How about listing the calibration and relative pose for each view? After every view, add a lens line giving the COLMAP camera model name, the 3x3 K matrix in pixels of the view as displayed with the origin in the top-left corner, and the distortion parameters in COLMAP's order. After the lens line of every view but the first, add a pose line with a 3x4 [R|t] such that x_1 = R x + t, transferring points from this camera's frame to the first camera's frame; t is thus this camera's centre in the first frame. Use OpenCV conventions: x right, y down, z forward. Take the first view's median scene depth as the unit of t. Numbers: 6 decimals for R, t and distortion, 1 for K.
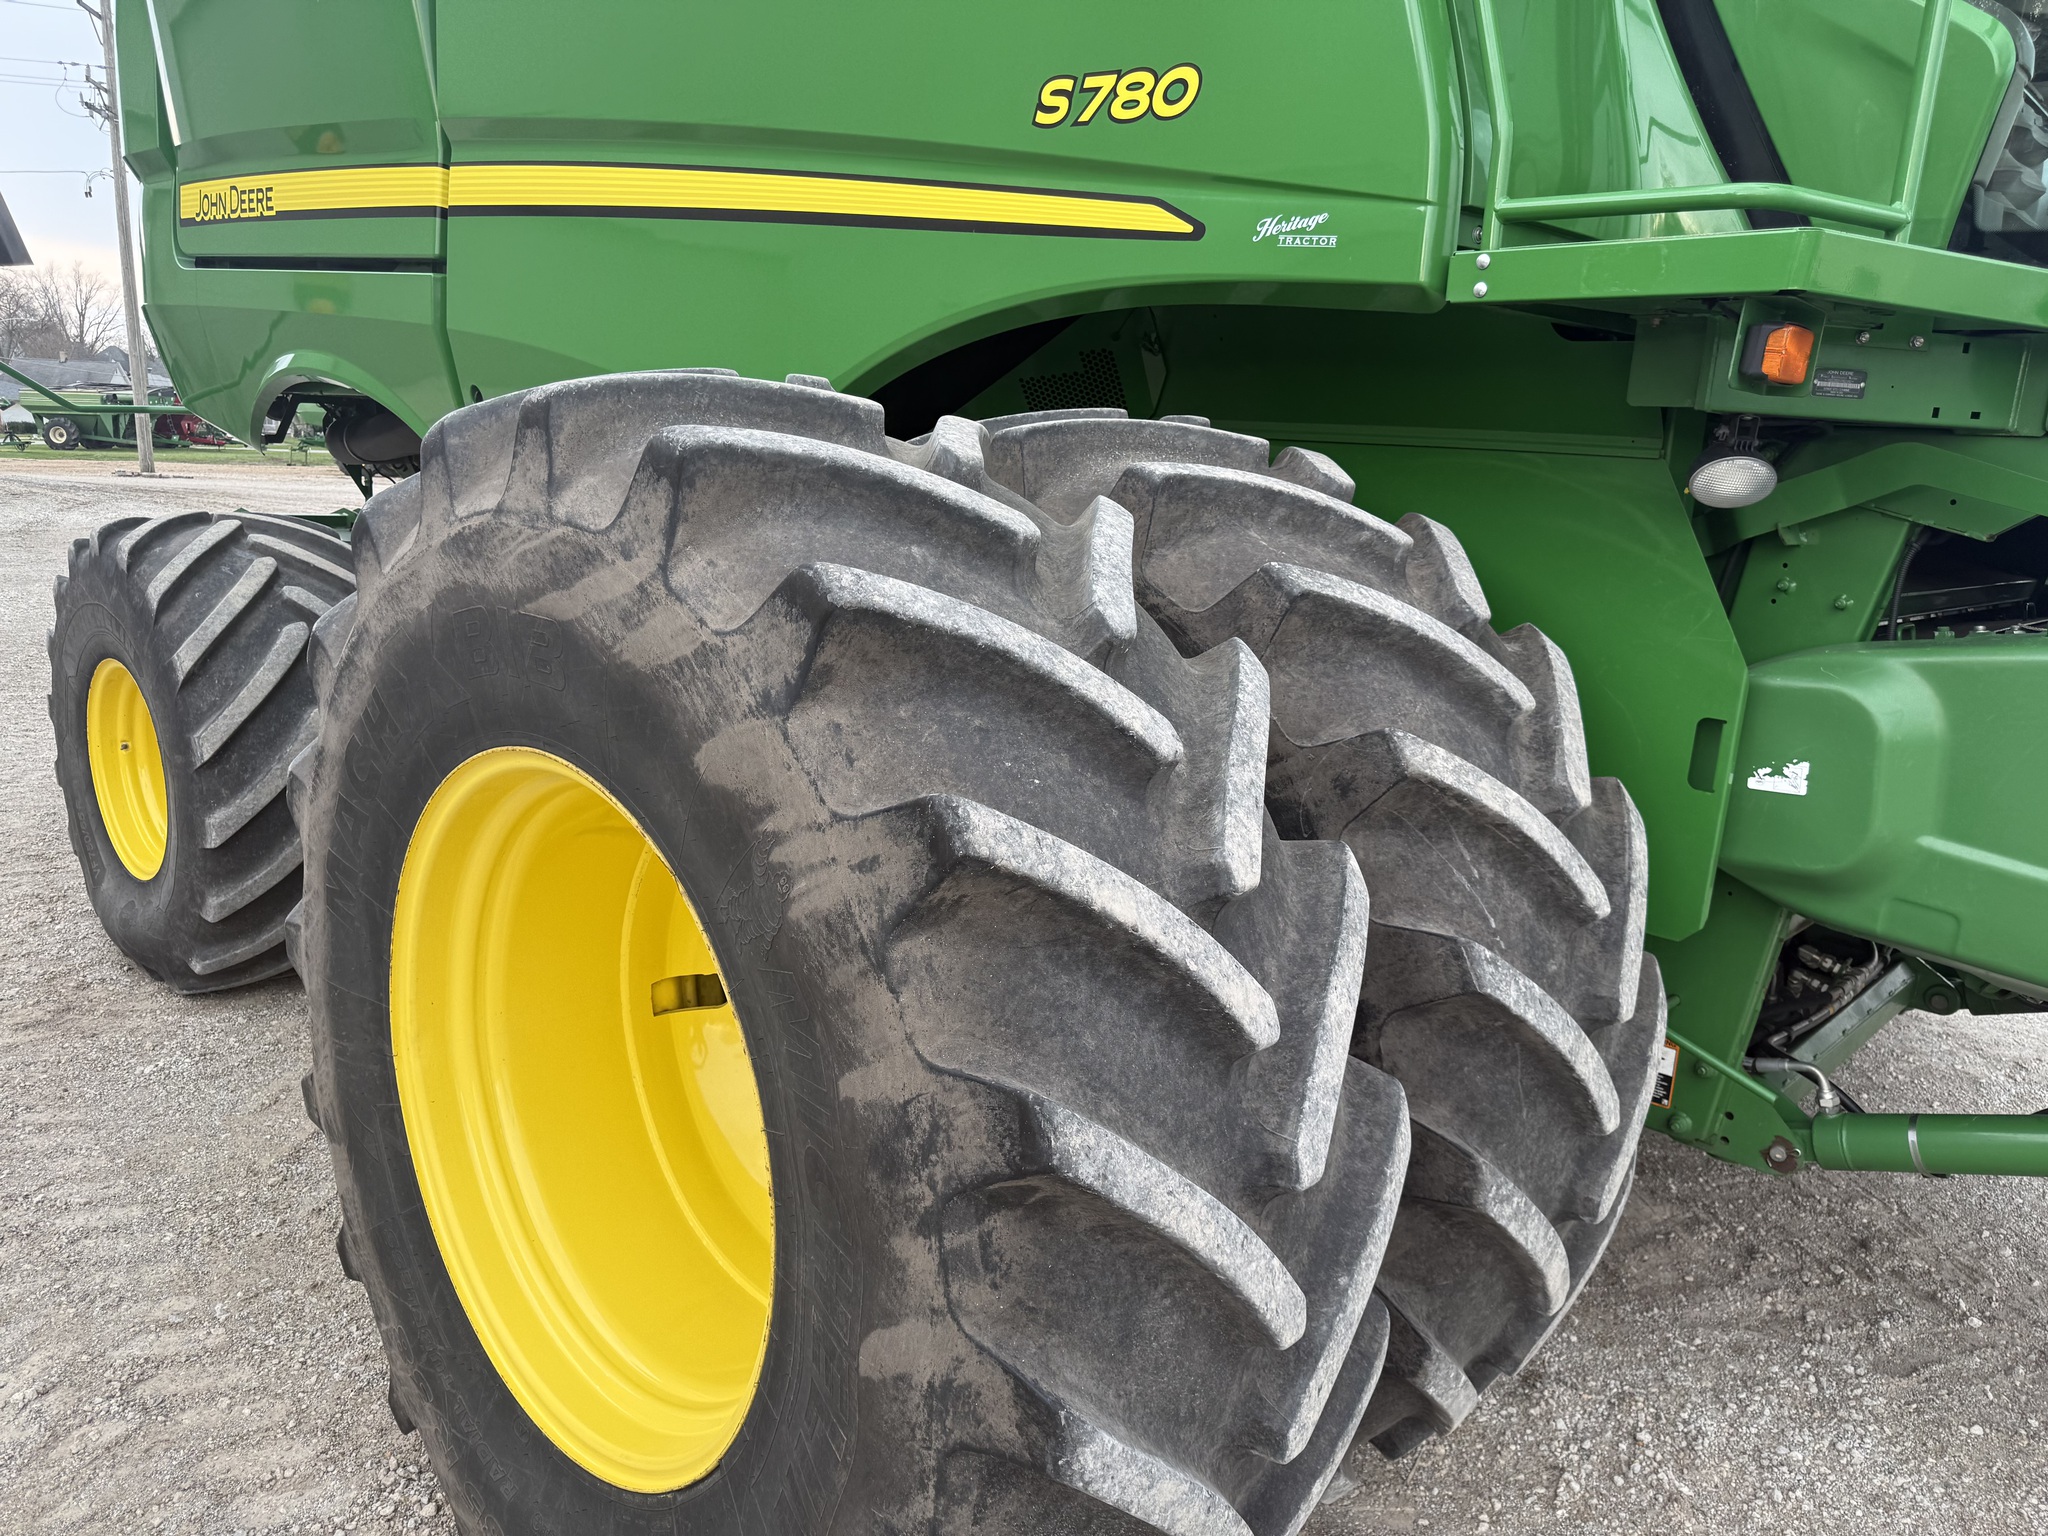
lens RADIAL K [[1499.8, 0, 1019.2], [0, 1499.8, 769.3], [0, 0, 1]] dist [0.080194, -0.097884]
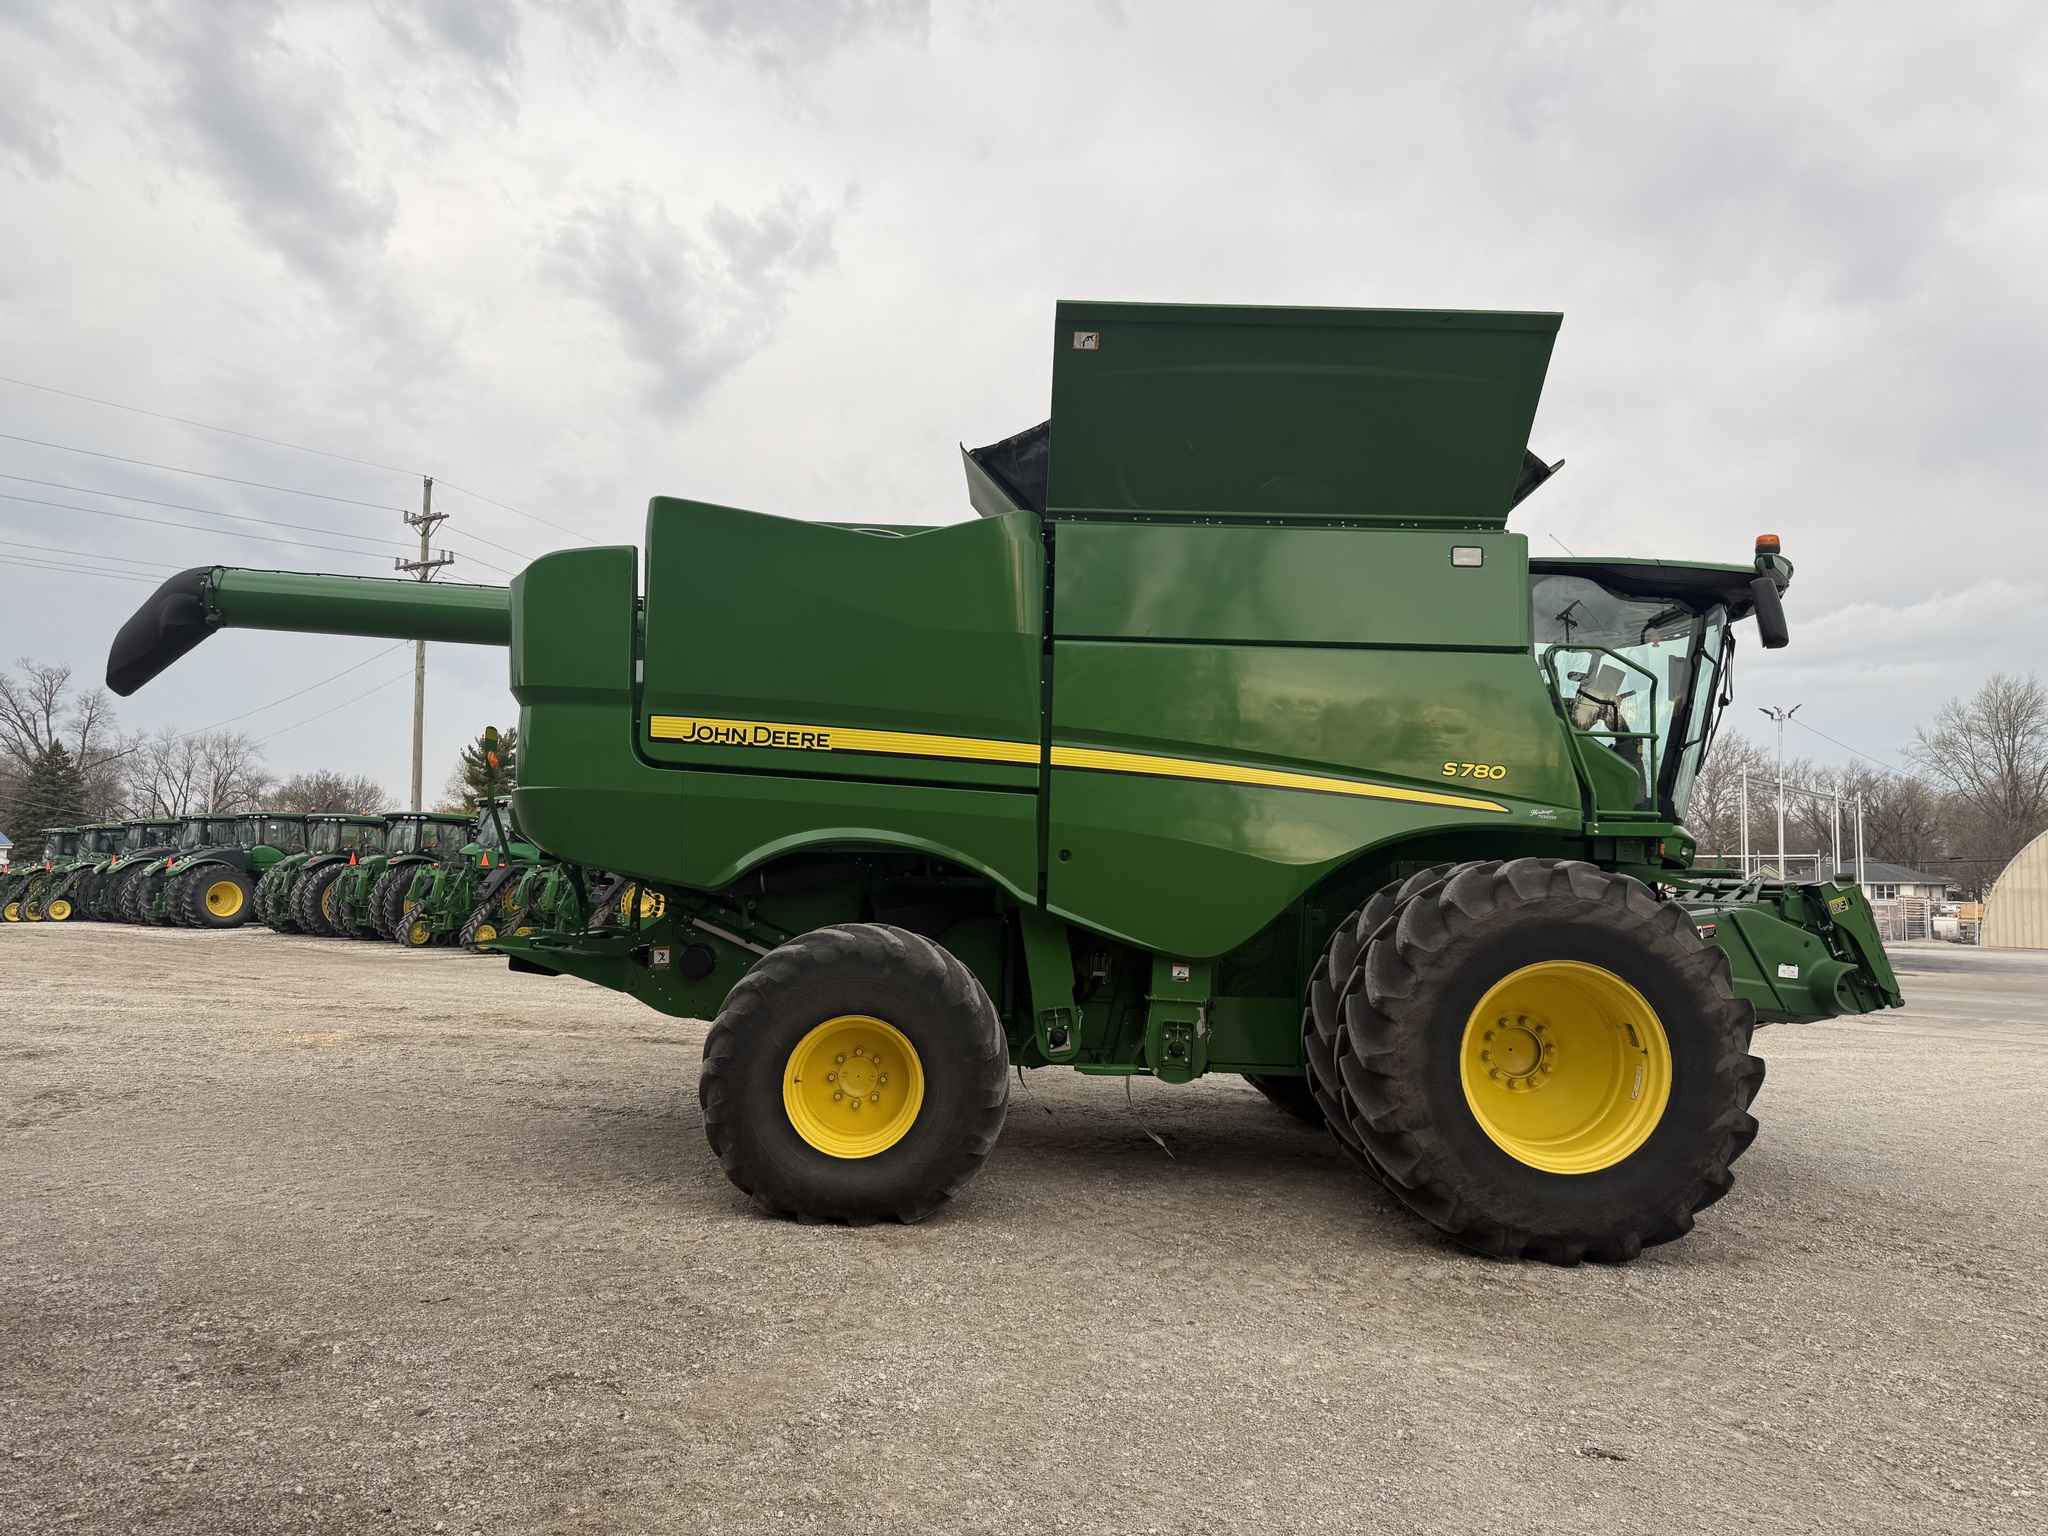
lens RADIAL K [[1499.8, 0, 1019.2], [0, 1499.8, 769.3], [0, 0, 1]] dist [0.080194, -0.097884]
pose [[0.653541, 0.014586, 0.756751, -3.897651], [0.173651, 0.970256, -0.168669, -0.070148], [-0.736702, 0.241642, 0.631569, -0.462808]]
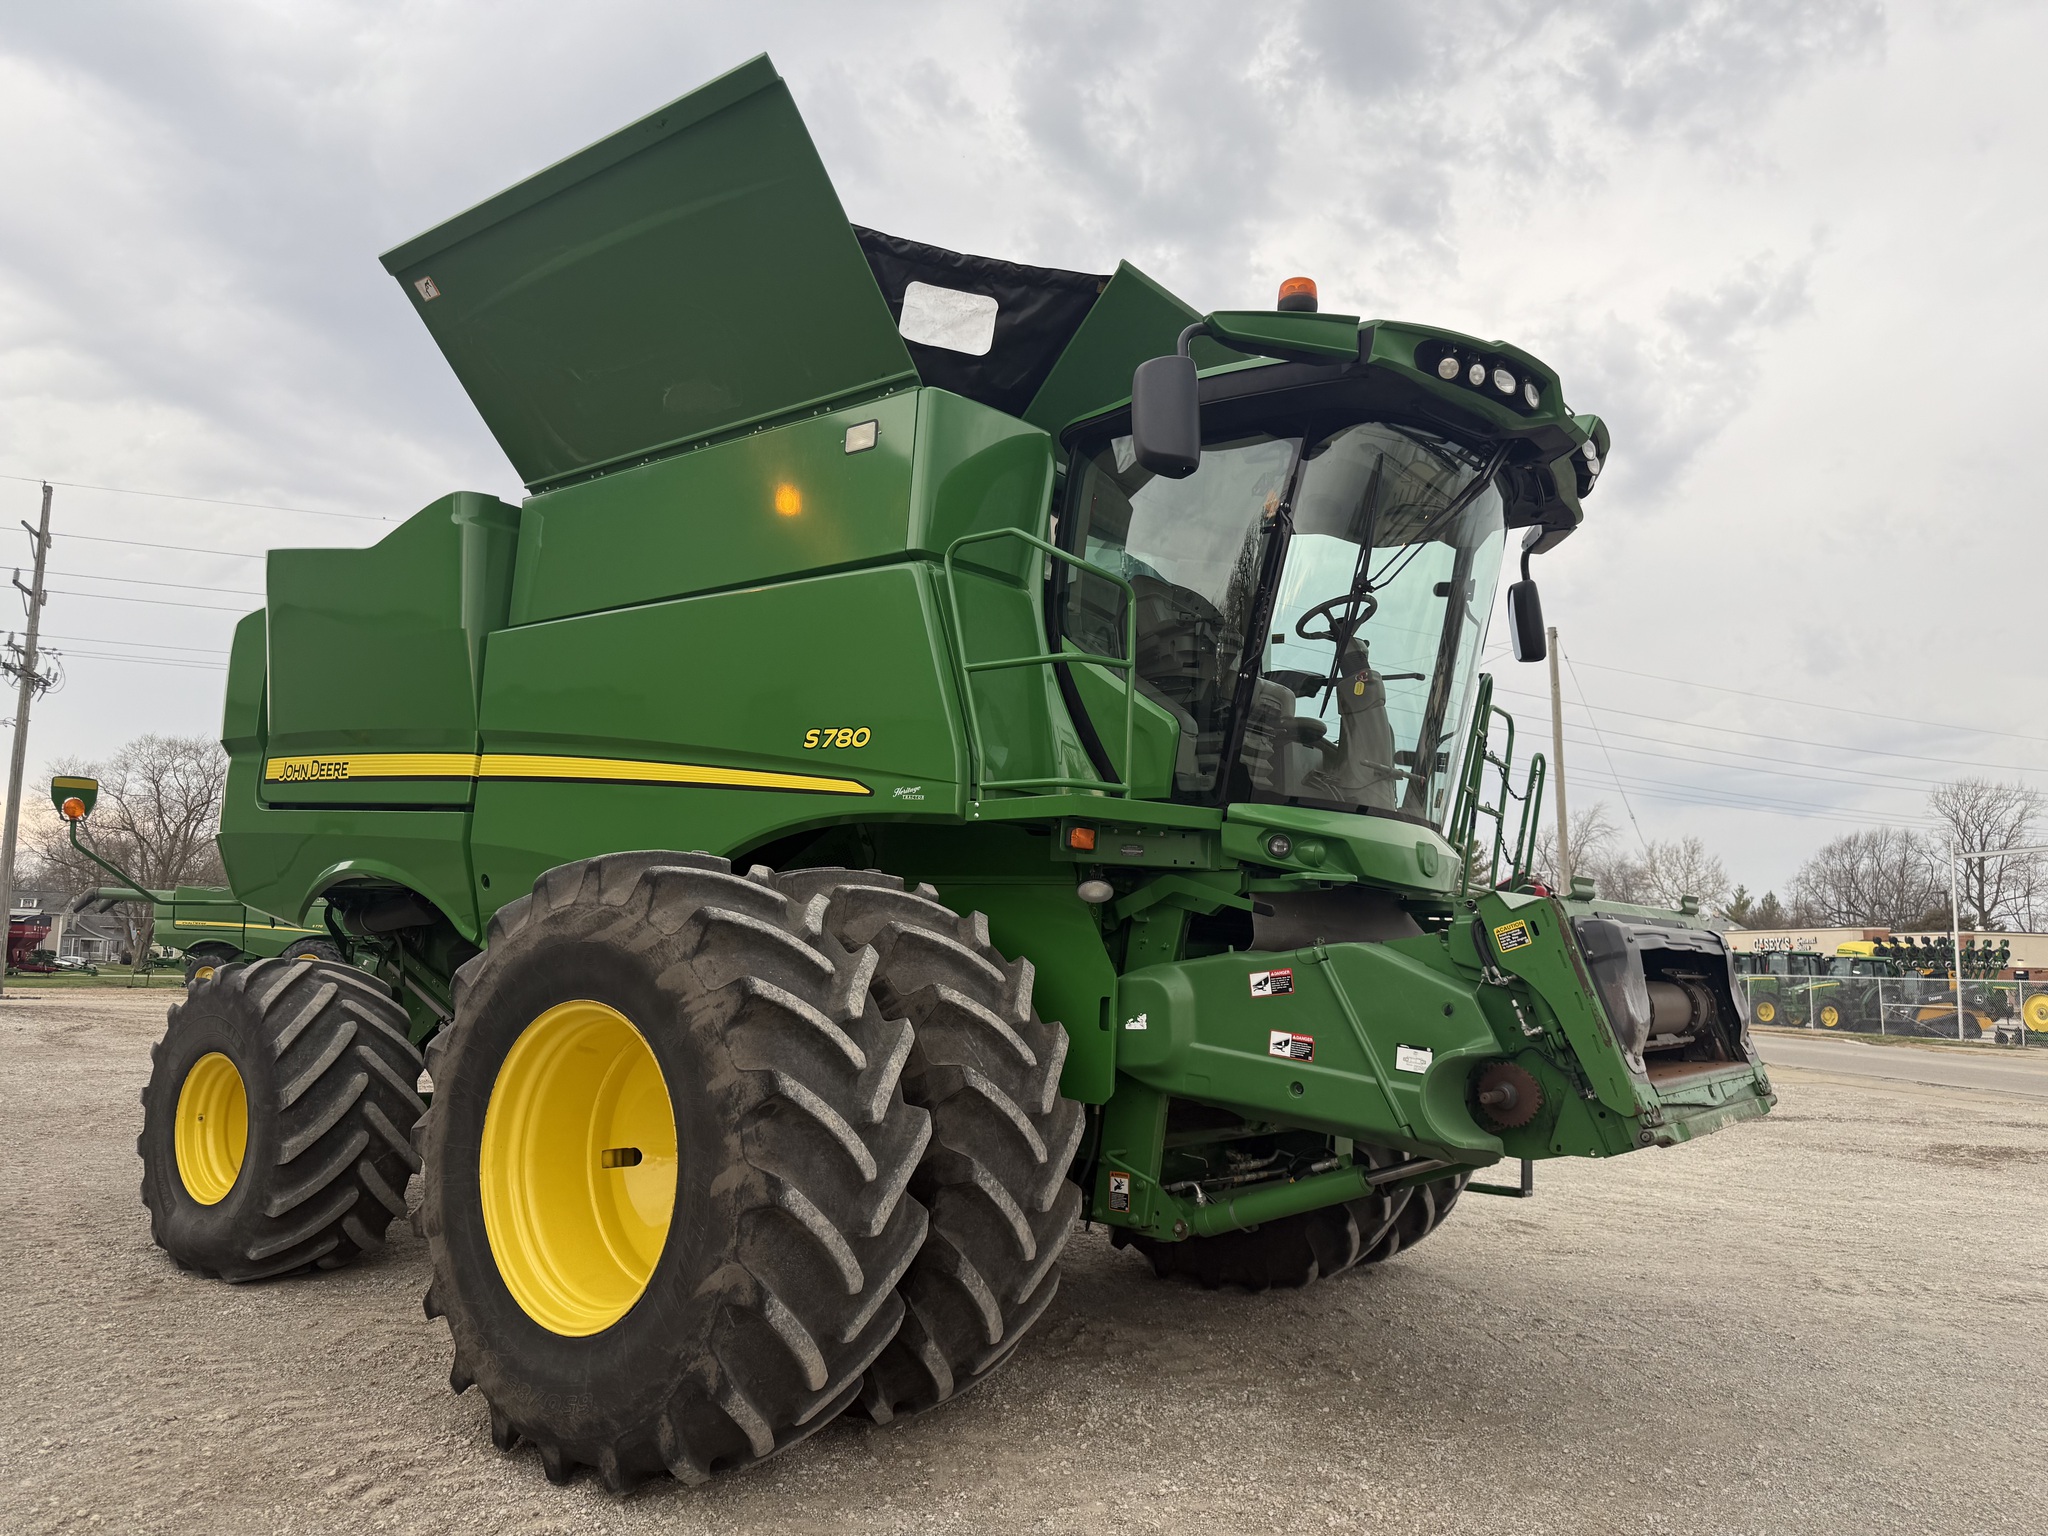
lens RADIAL K [[1456.4, 0, 1088.0], [0, 1456.4, 703.7], [0, 0, 1]] dist [0.004553, -0.056572]
pose [[0.988440, 0.001304, 0.151604, 0.130371], [0.055257, 0.928082, -0.368252, 0.444437], [-0.141181, 0.372373, 0.917282, -1.414480]]
